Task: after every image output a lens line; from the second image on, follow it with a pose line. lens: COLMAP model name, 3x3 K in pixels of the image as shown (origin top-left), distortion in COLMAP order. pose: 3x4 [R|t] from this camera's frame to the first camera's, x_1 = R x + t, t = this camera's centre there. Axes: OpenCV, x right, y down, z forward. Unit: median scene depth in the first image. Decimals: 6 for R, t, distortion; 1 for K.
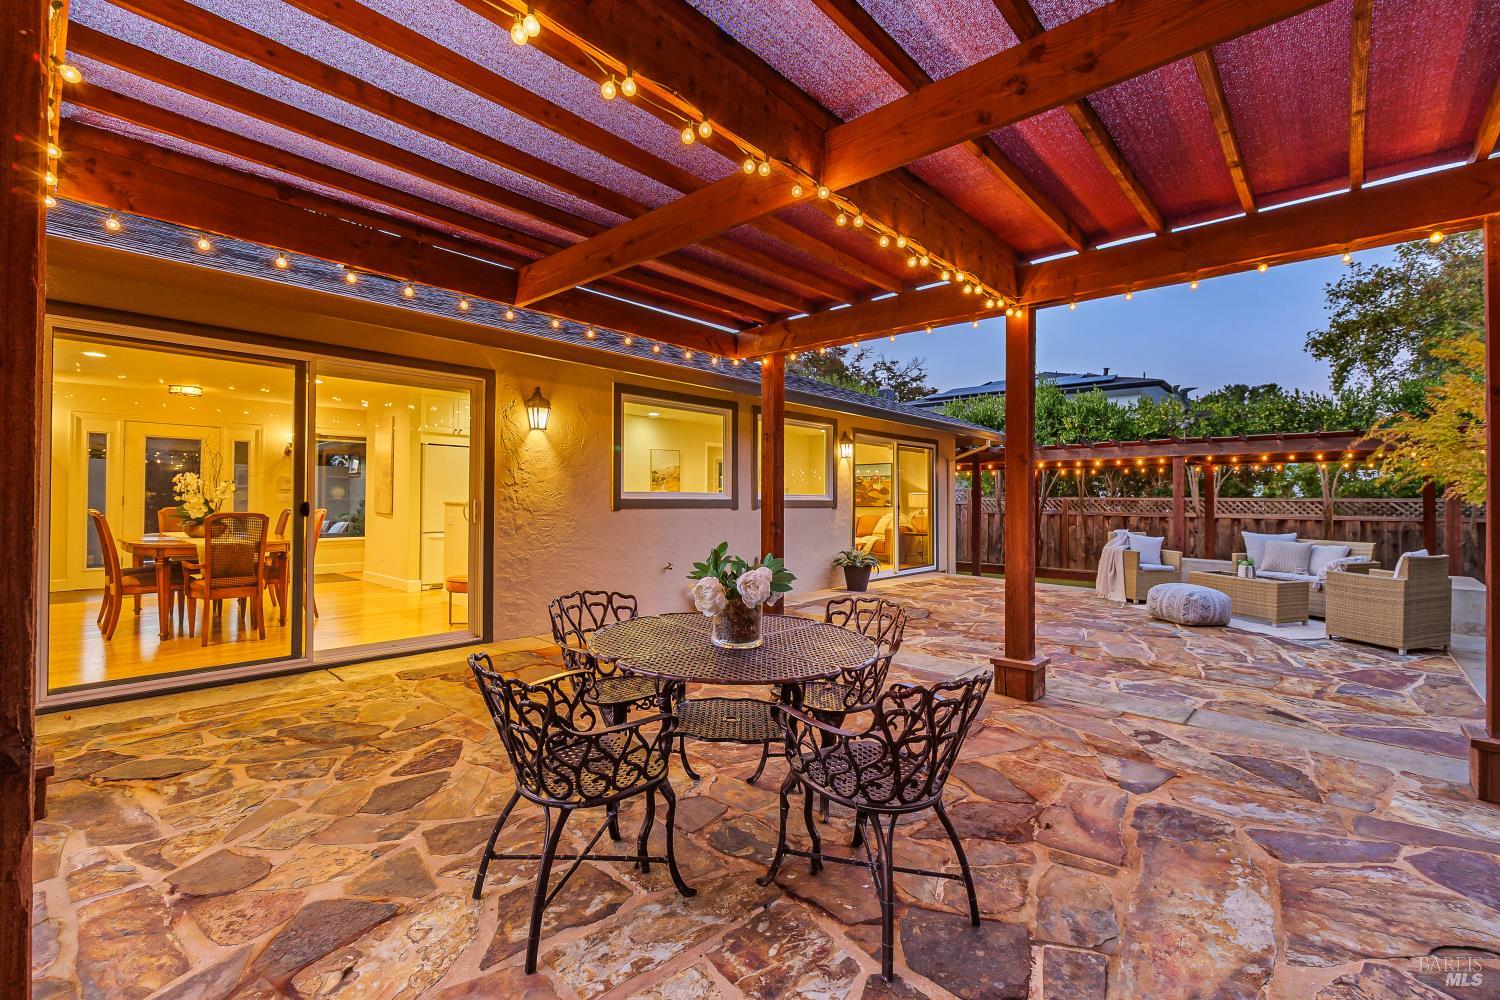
lens RADIAL K [[649.2, 0, 753.6], [0, 649.2, 495.6], [0, 0, 1]] dist [-0.000883, -0.000385]
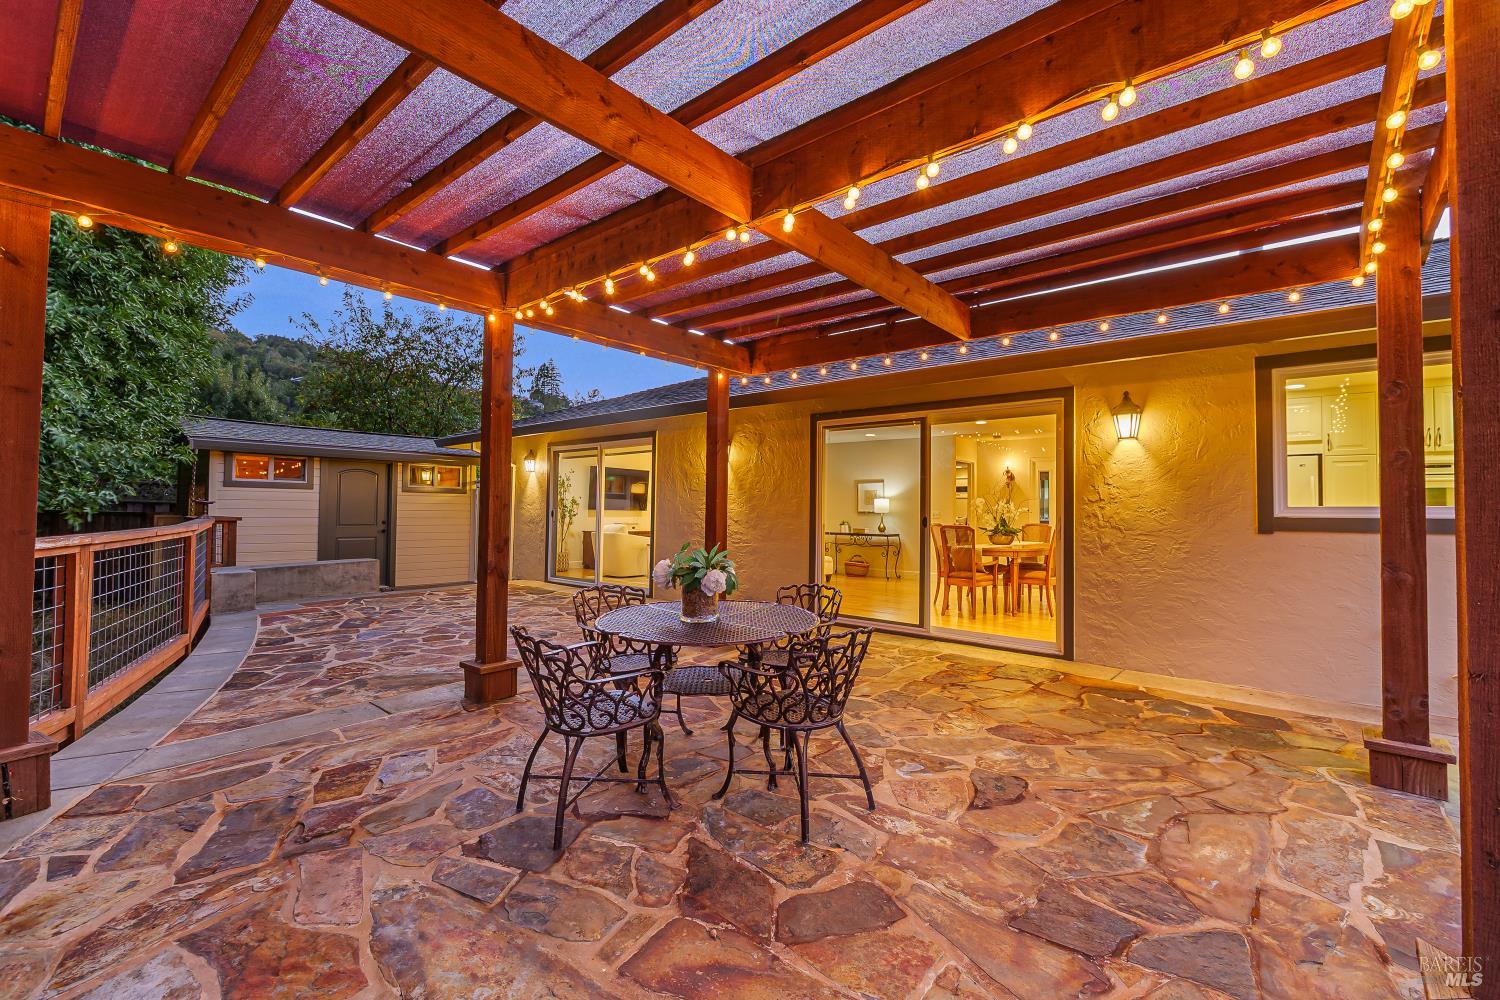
lens RADIAL K [[653.5, 0, 752.5], [0, 653.5, 496.4], [0, 0, 1]] dist [-0.000084, -0.000580]
pose [[0.023329, -0.031834, -0.999221, 0.348791], [-0.005950, 0.999471, -0.031981, 0.006036], [0.999710, 0.006692, 0.023127, 0.289519]]
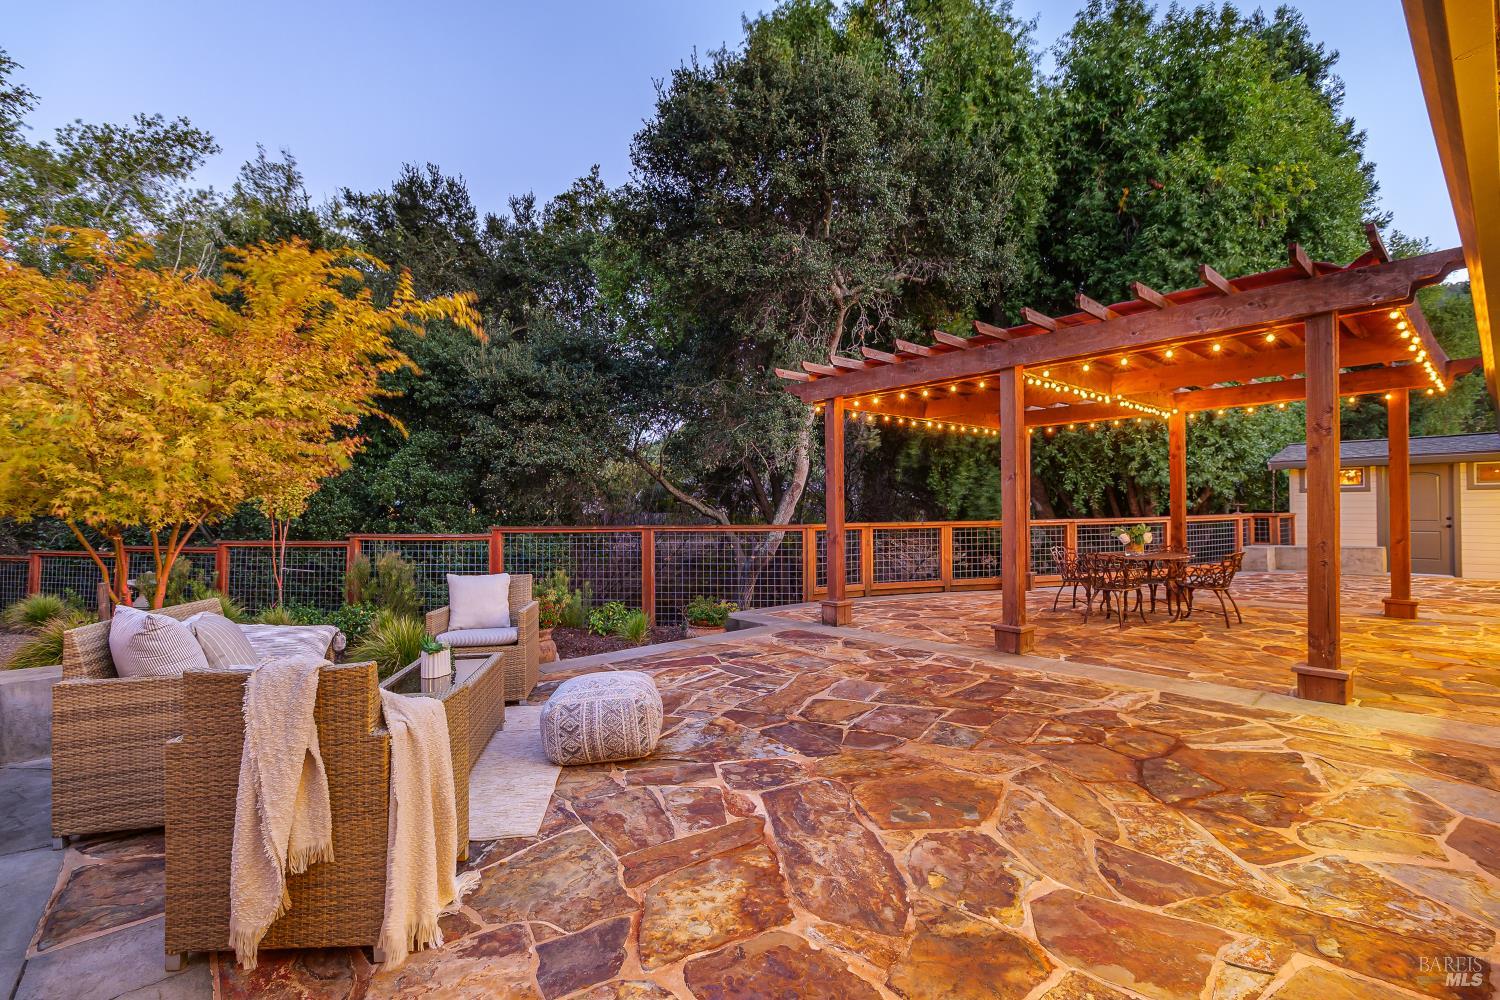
lens RADIAL K [[653.6, 0, 747.0], [0, 653.6, 502.5], [0, 0, 1]] dist [-0.001144, -0.000186]
pose [[-0.991684, 0.002363, 0.128675, 0.375296], [0.000738, 0.999919, -0.012675, 0.003160], [-0.128695, -0.012475, -0.991606, 1.162431]]
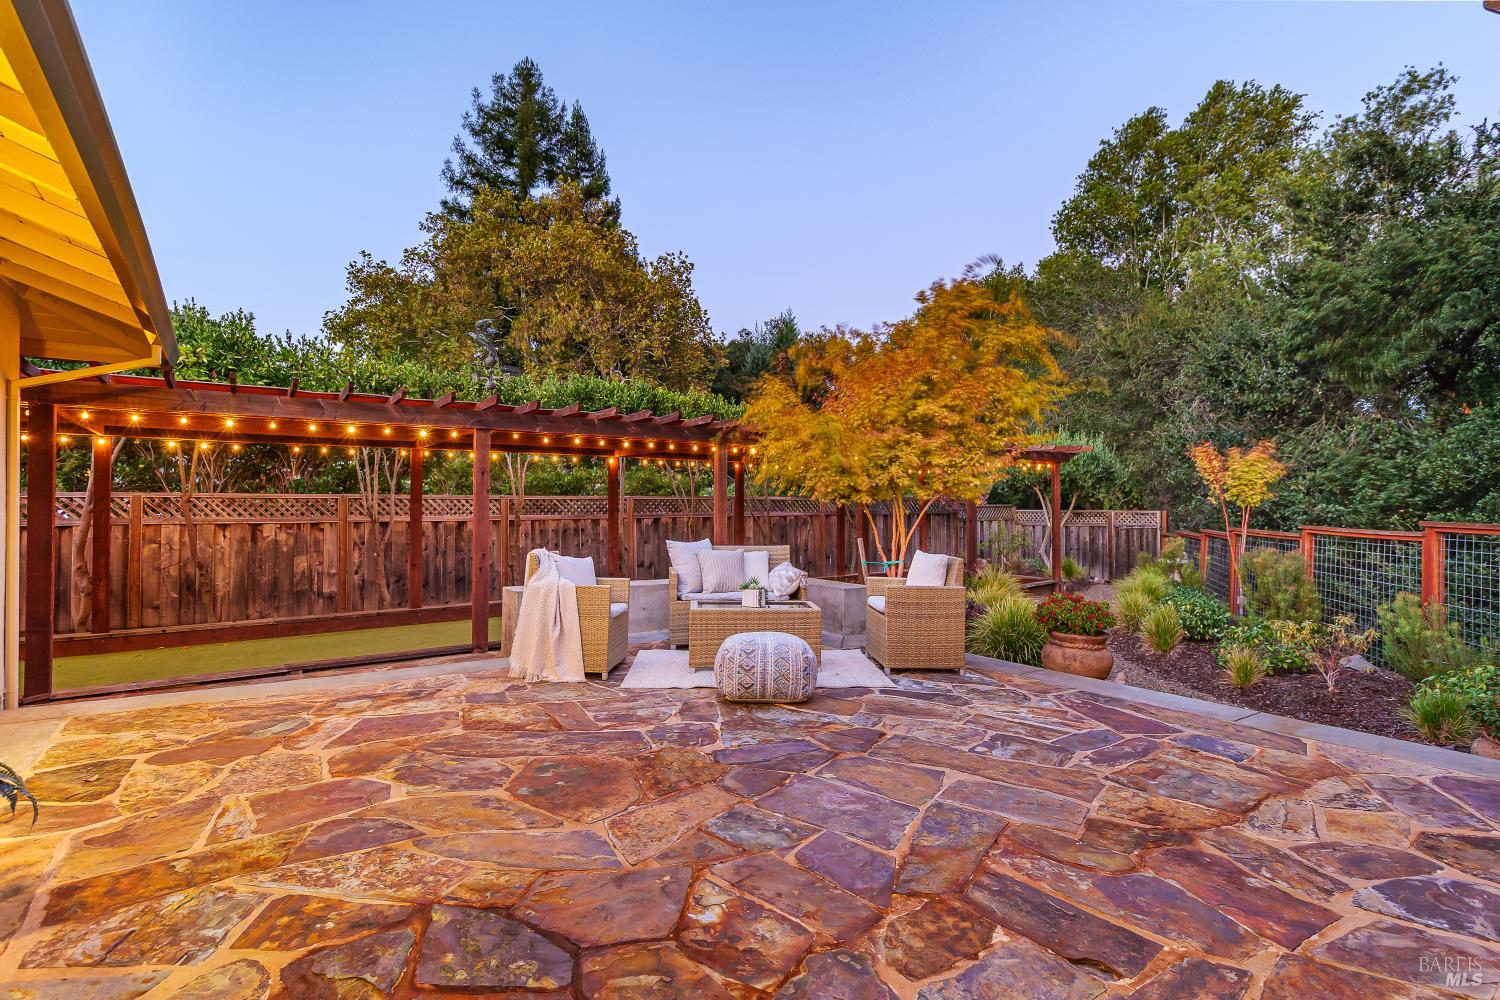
lens RADIAL K [[726.3, 0, 755.1], [0, 726.3, 481.1], [0, 0, 1]] dist [0.002126, -0.000656]
pose [[0.211283, 0.023260, 0.977148, -0.001822], [-0.005059, 0.999729, -0.022703, 0.007908], [-0.977412, -0.000147, 0.211344, 0.667879]]
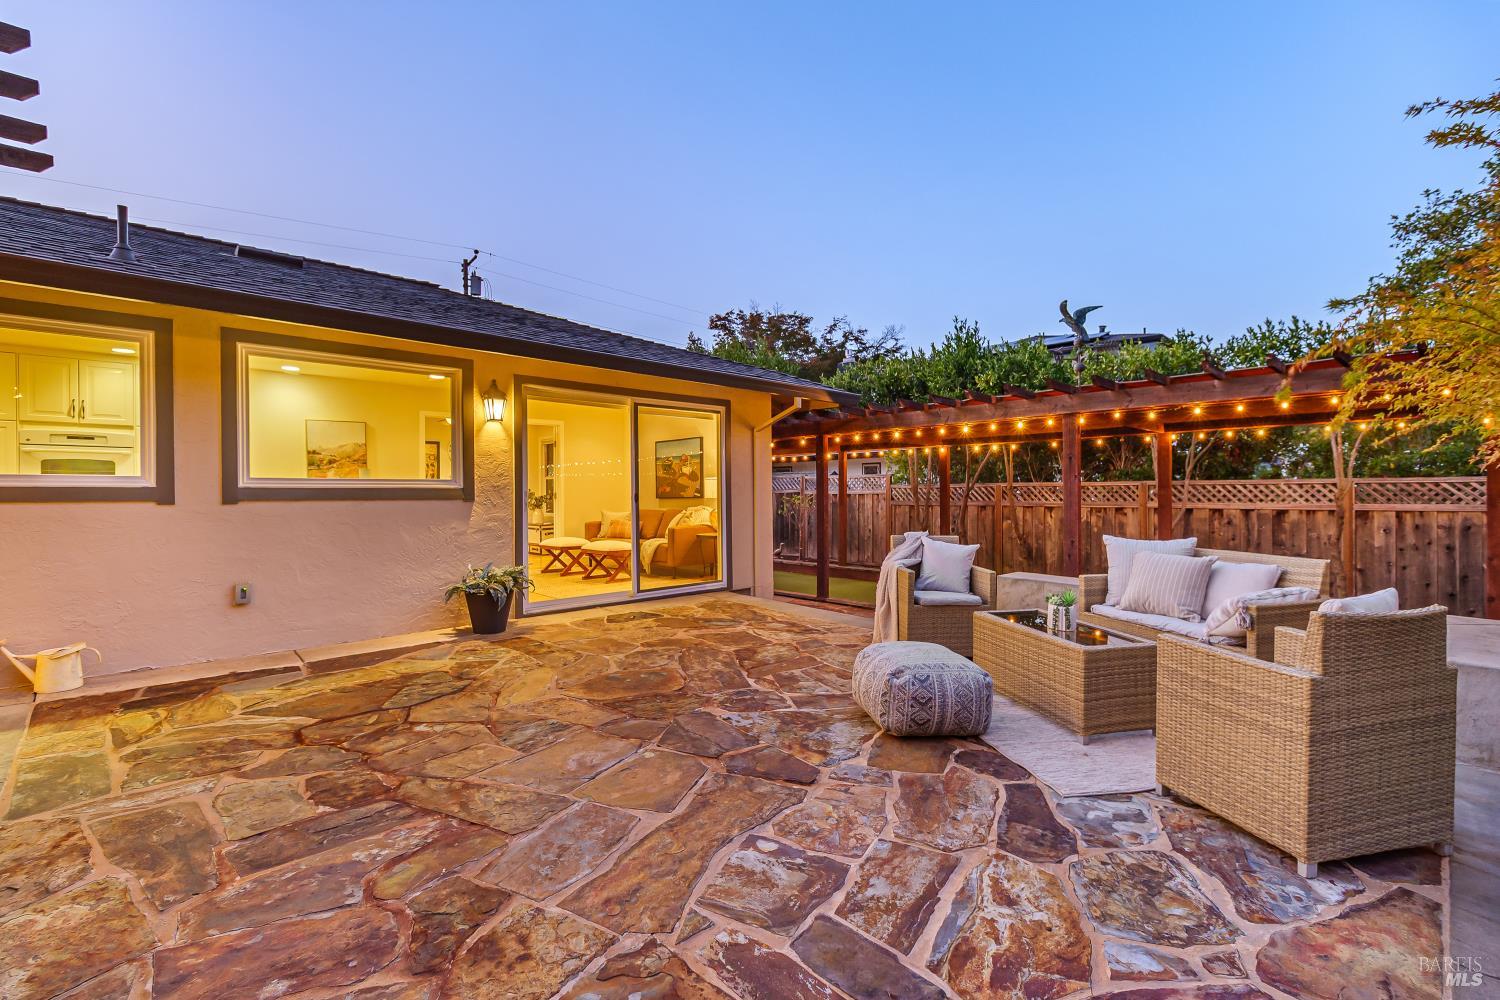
lens RADIAL K [[660.9, 0, 748.8], [0, 660.9, 494.6], [0, 0, 1]] dist [-0.002261, 0.000164]
pose [[0.997164, -0.010805, -0.074474, 0.445306], [0.011475, 0.999897, 0.008573, 0.011422], [0.074373, -0.009404, 0.997186, 0.374825]]
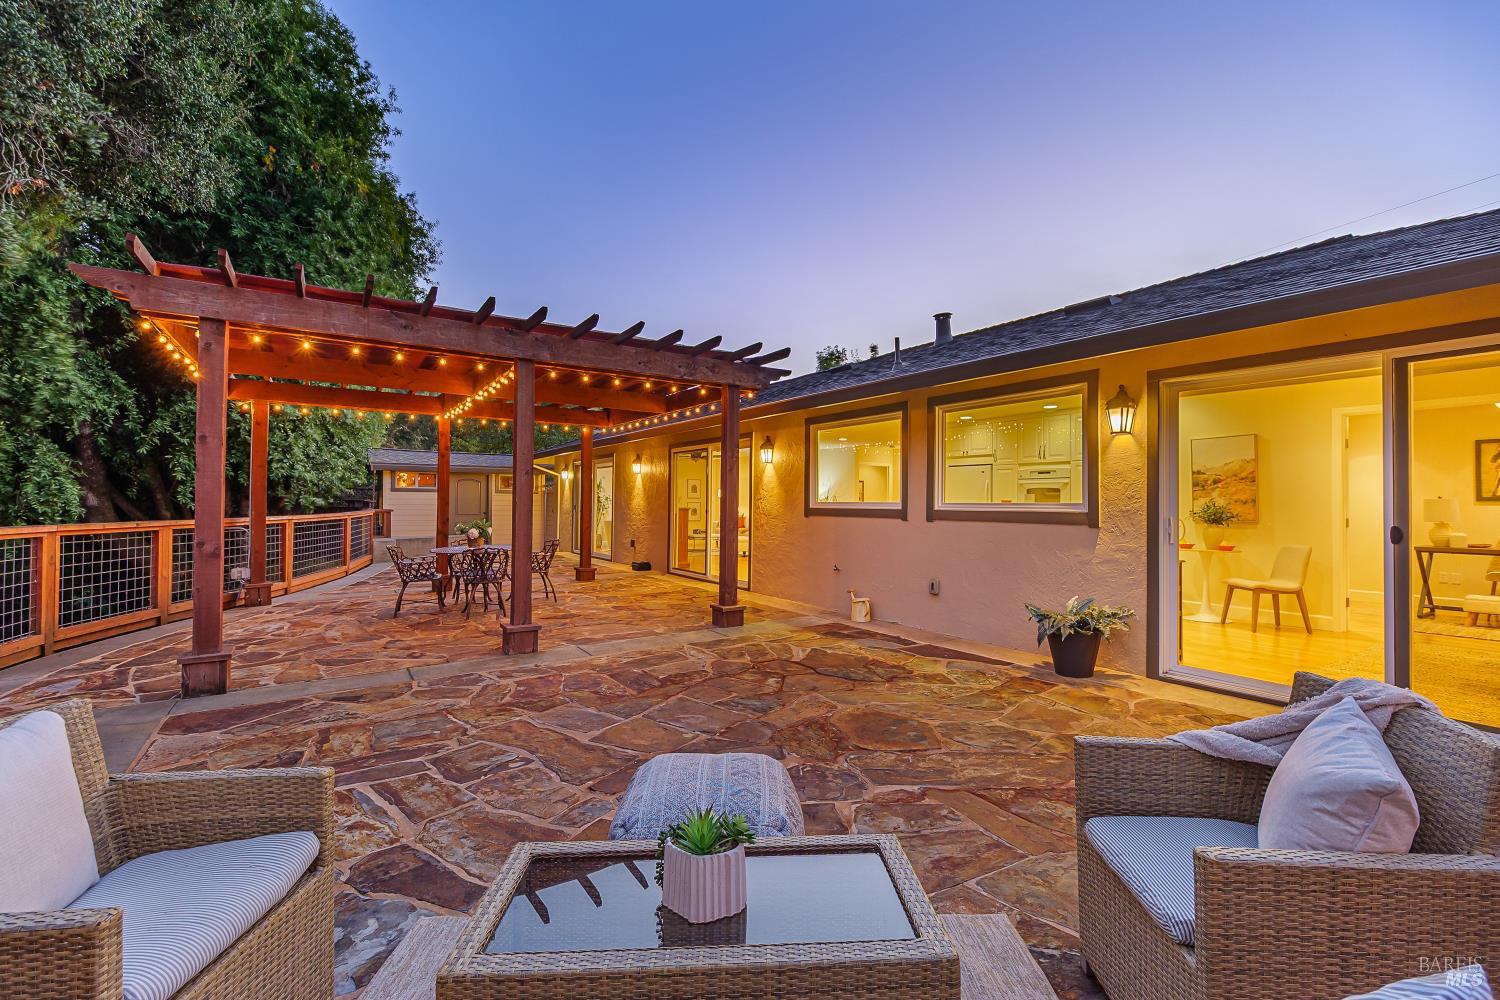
lens RADIAL K [[660.9, 0, 748.8], [0, 660.9, 494.6], [0, 0, 1]] dist [-0.002261, 0.000164]
pose [[-0.252391, -0.022265, -0.967369, 0.762333], [-0.004174, 0.999751, -0.021921, 0.005517], [0.967616, -0.001495, -0.252421, 0.850959]]
